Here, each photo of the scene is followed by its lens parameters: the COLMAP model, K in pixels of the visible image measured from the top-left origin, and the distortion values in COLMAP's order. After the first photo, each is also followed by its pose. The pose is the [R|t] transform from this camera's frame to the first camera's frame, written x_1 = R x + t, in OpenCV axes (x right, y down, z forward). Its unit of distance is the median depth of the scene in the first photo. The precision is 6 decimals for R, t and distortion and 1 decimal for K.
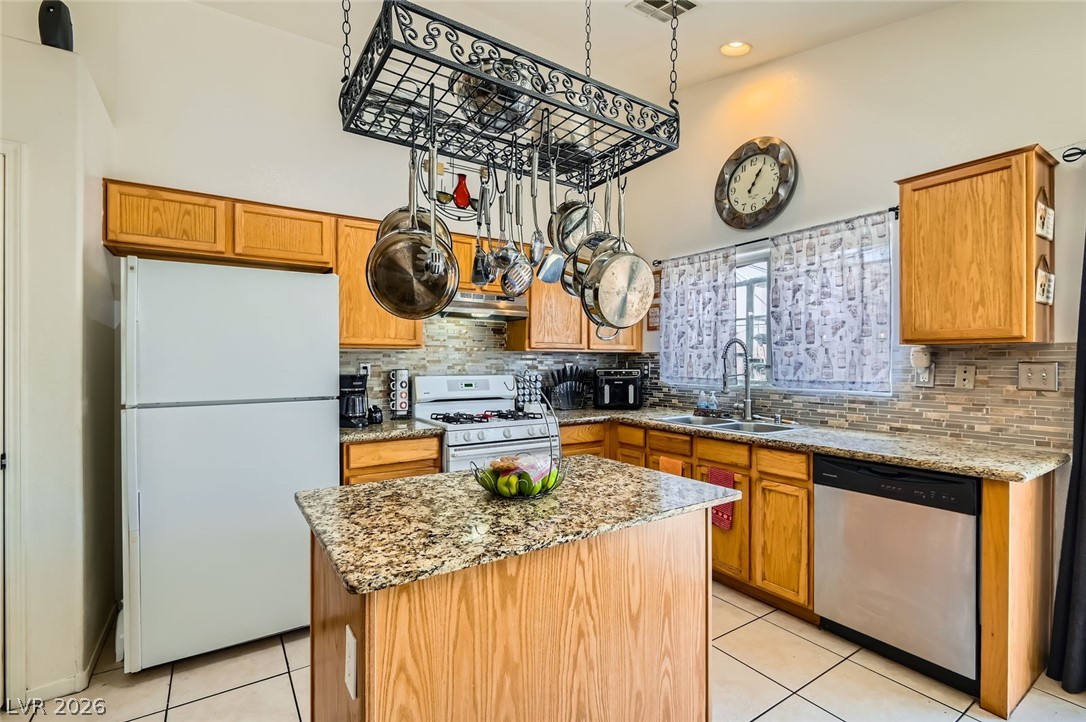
lens RADIAL K [[499.5, 0, 541.9], [0, 499.5, 365.1], [0, 0, 1]] dist [0.000631, 0.000845]
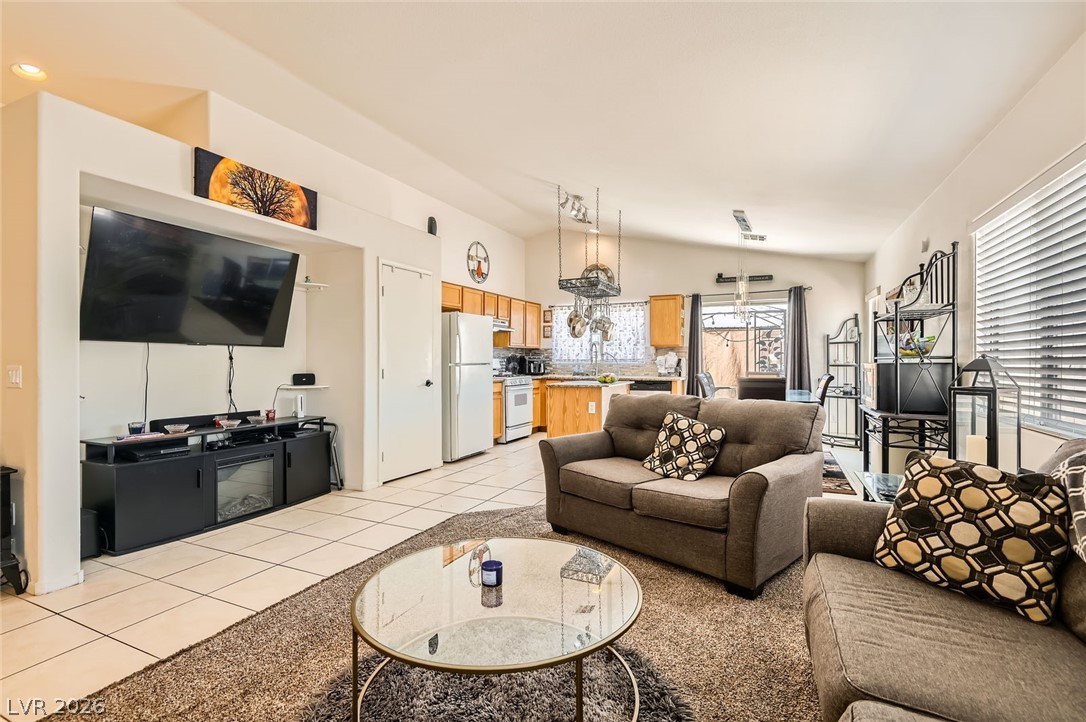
lens RADIAL K [[499.5, 0, 543.0], [0, 499.5, 359.9], [0, 0, 1]] dist [0.000631, 0.000845]
pose [[0.846942, 0.002714, 0.531678, -1.049705], [0.003127, 0.999944, -0.010085, 0.050804], [-0.531676, 0.010204, 0.846887, -0.901955]]
